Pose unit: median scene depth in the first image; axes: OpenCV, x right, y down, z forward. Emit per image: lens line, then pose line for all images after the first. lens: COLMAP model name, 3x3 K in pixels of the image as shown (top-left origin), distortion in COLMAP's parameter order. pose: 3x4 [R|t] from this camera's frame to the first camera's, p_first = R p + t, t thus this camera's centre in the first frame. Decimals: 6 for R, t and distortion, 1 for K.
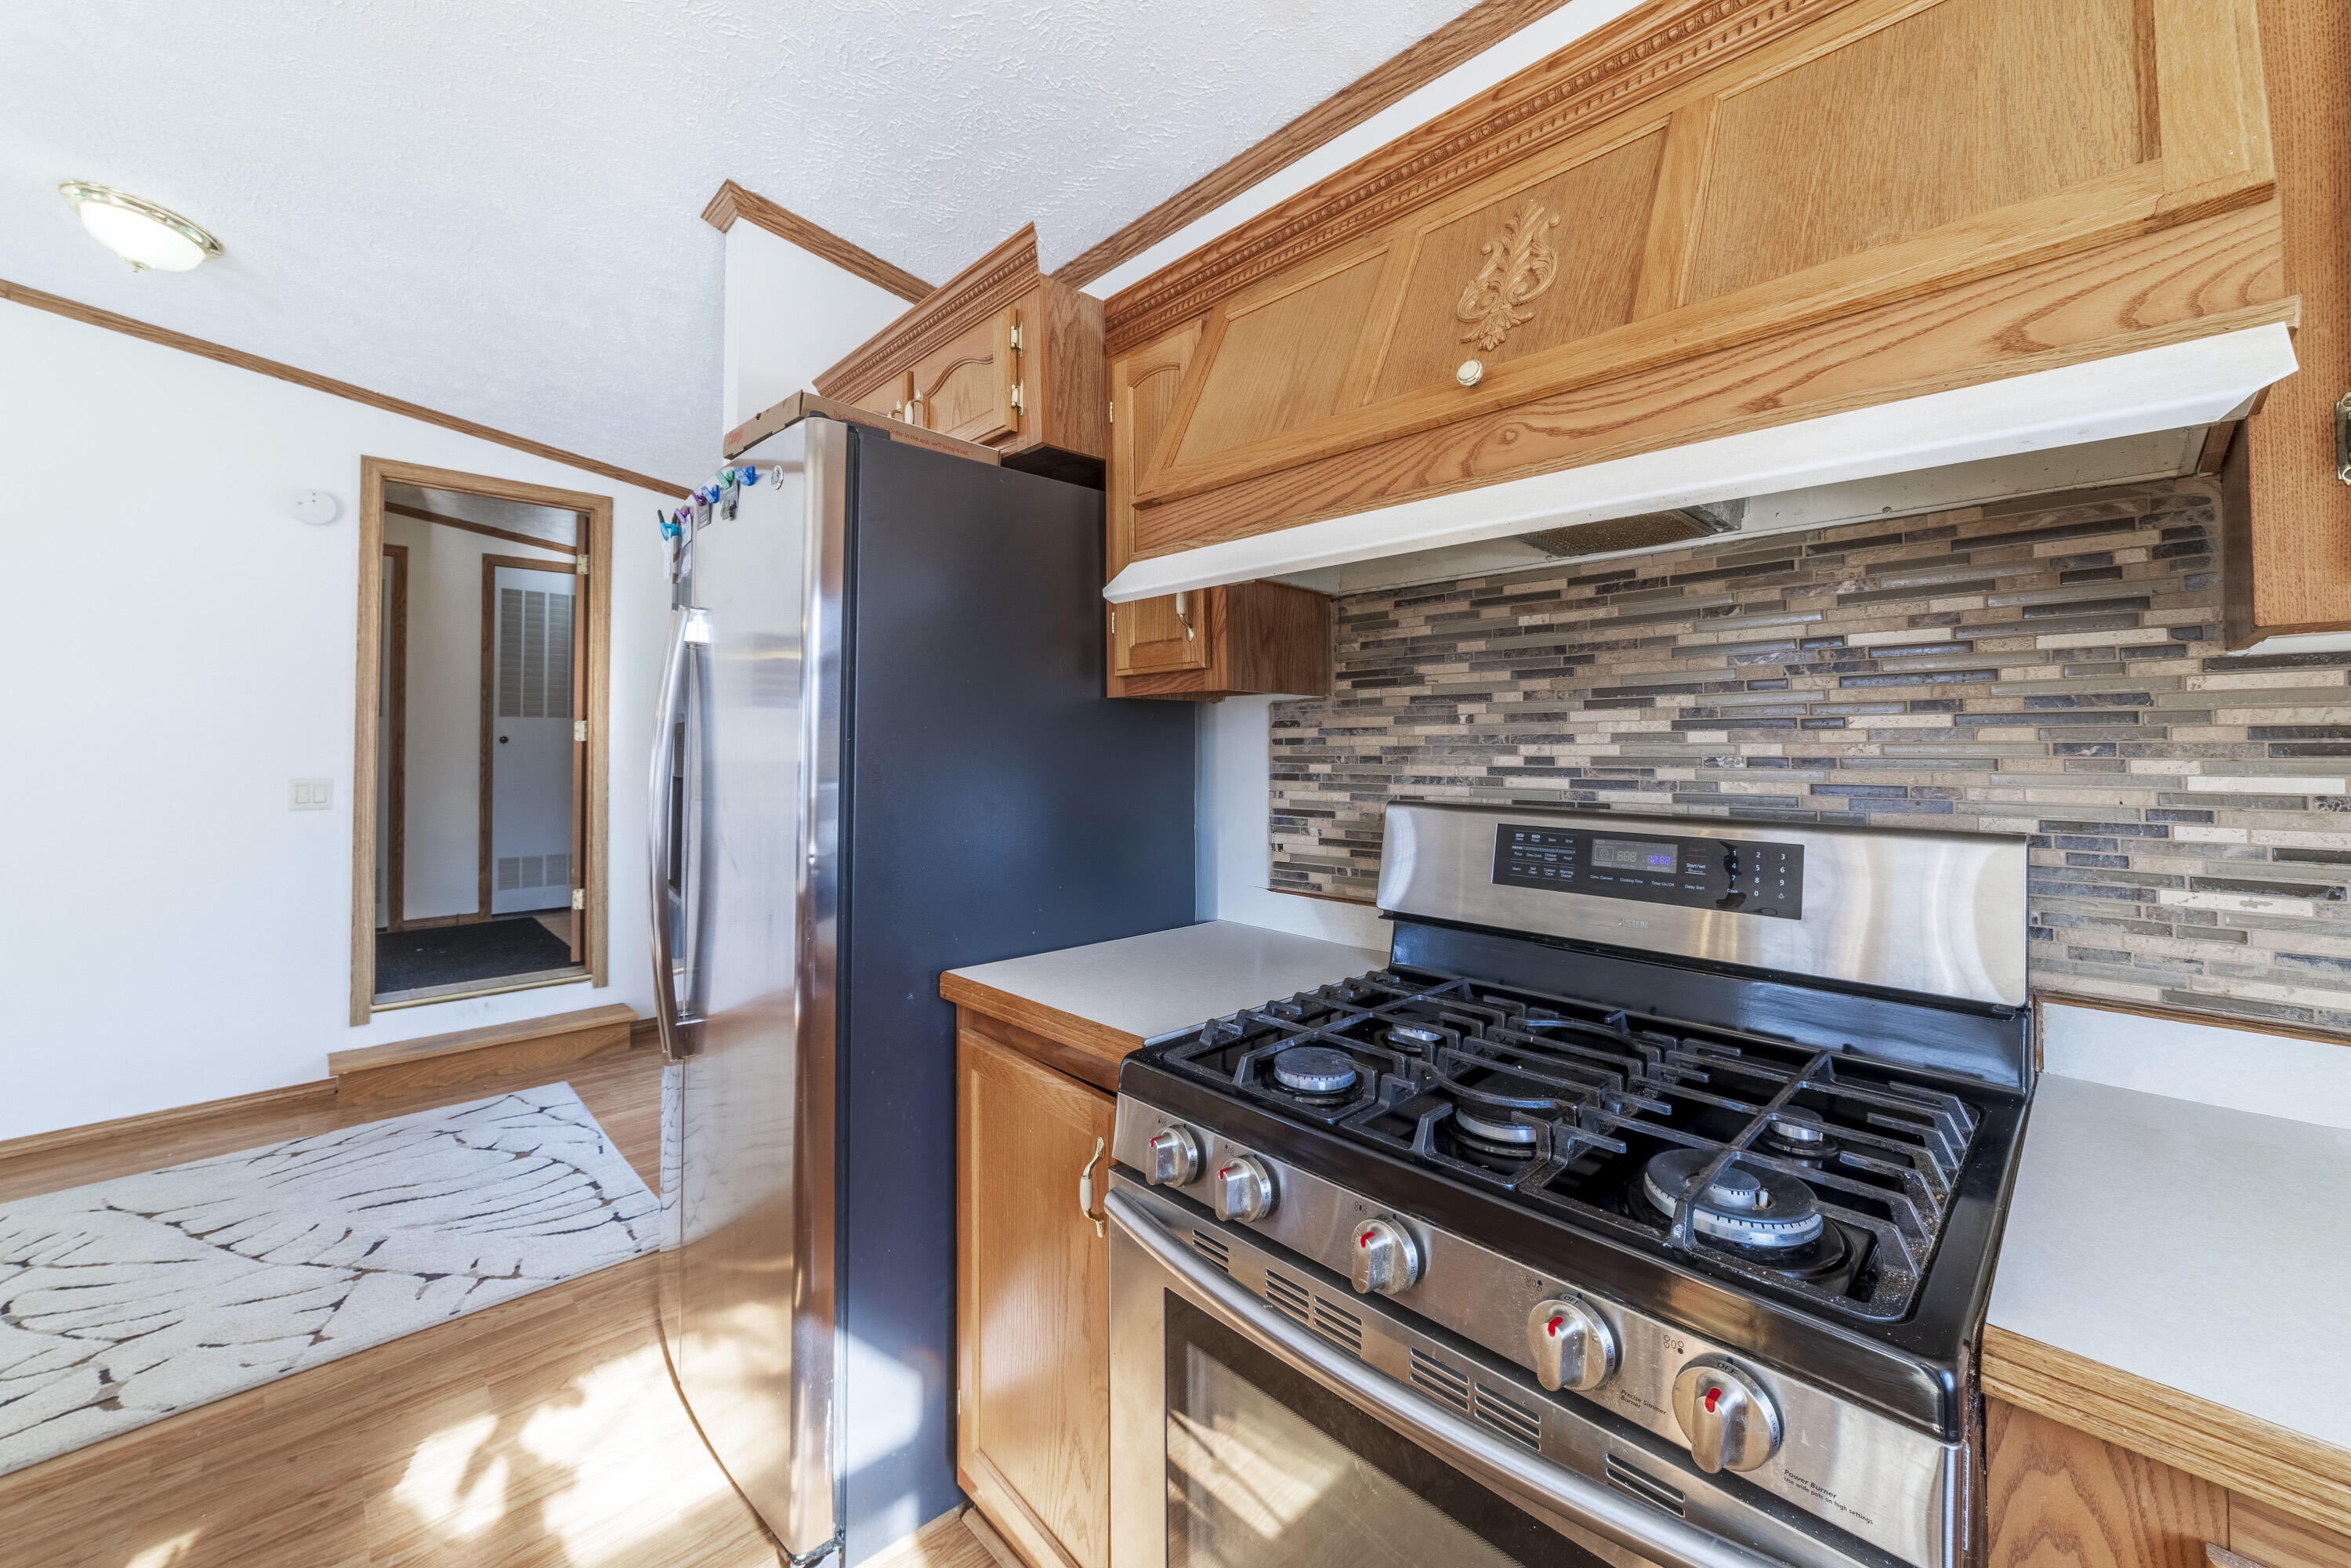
lens RADIAL K [[916.4, 0, 1167.2], [0, 916.4, 731.9], [0, 0, 1]] dist [-0.030044, 0.009106]
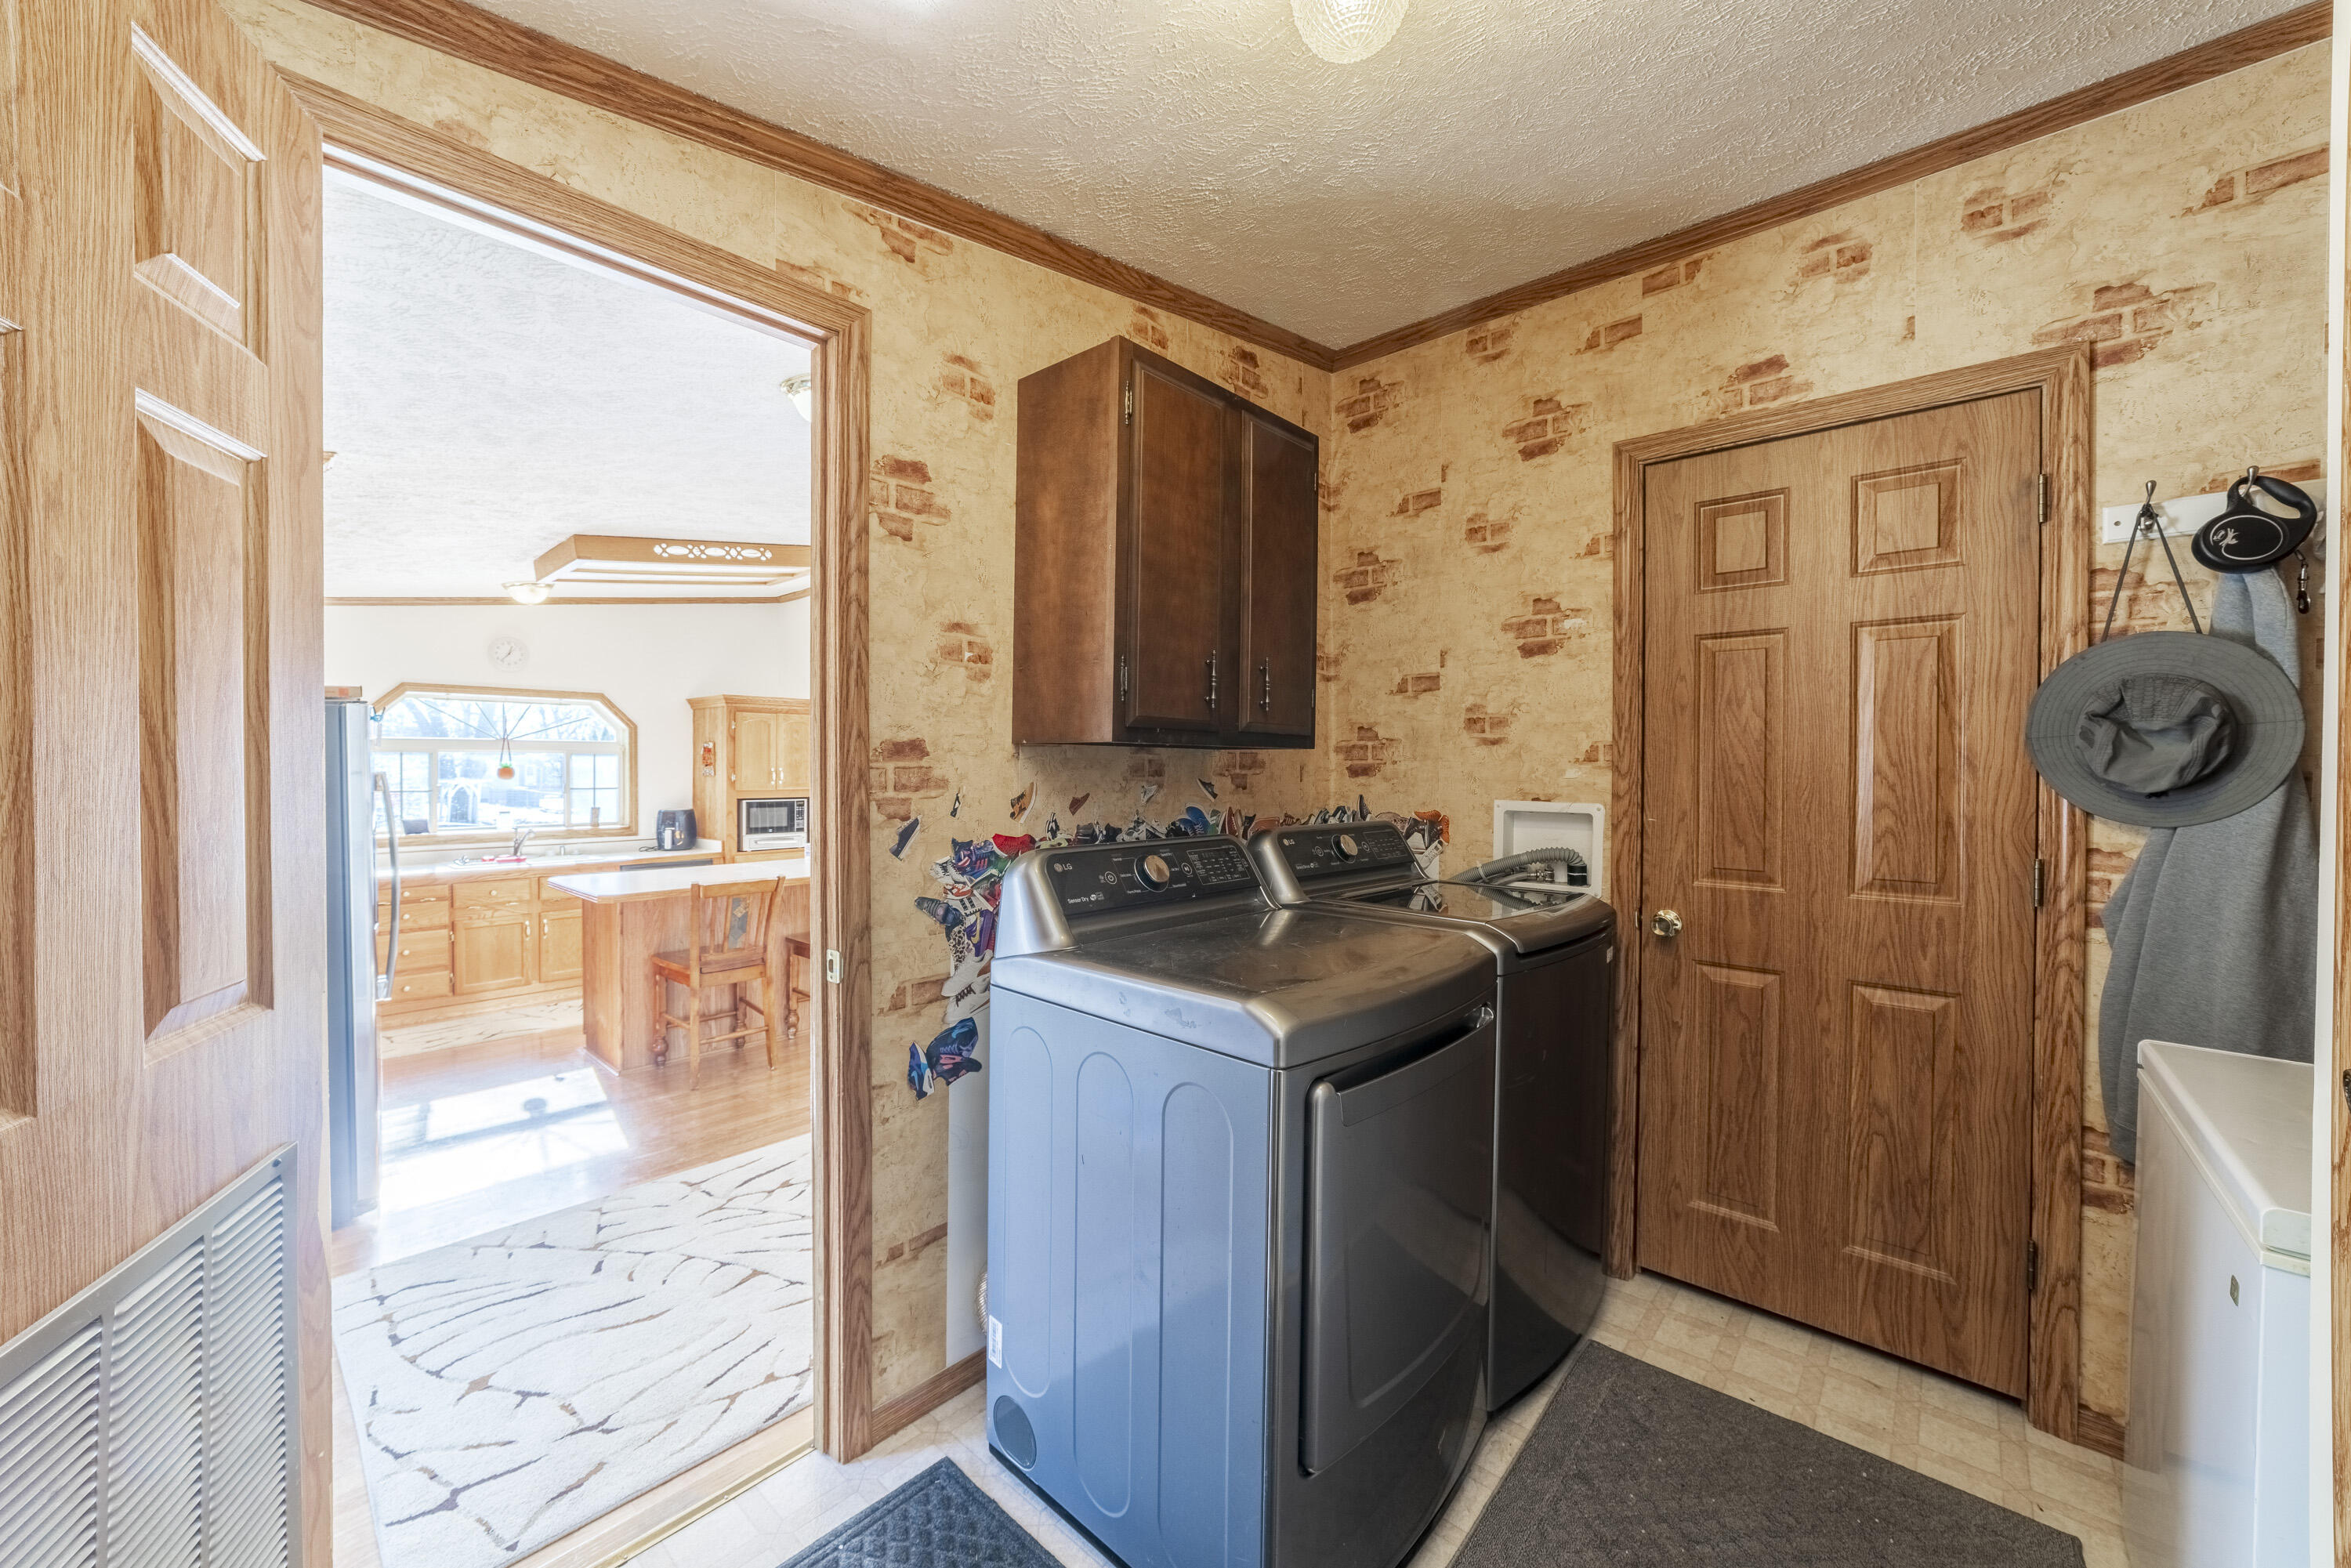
lens RADIAL K [[900.8, 0, 1163.3], [0, 900.8, 765.8], [0, 0, 1]] dist [-0.027538, 0.008747]
pose [[-0.998068, 0.000836, -0.062126, -2.700630], [0.001795, 0.999880, -0.015386, -0.152331], [0.062106, -0.015468, -0.997950, 3.877558]]
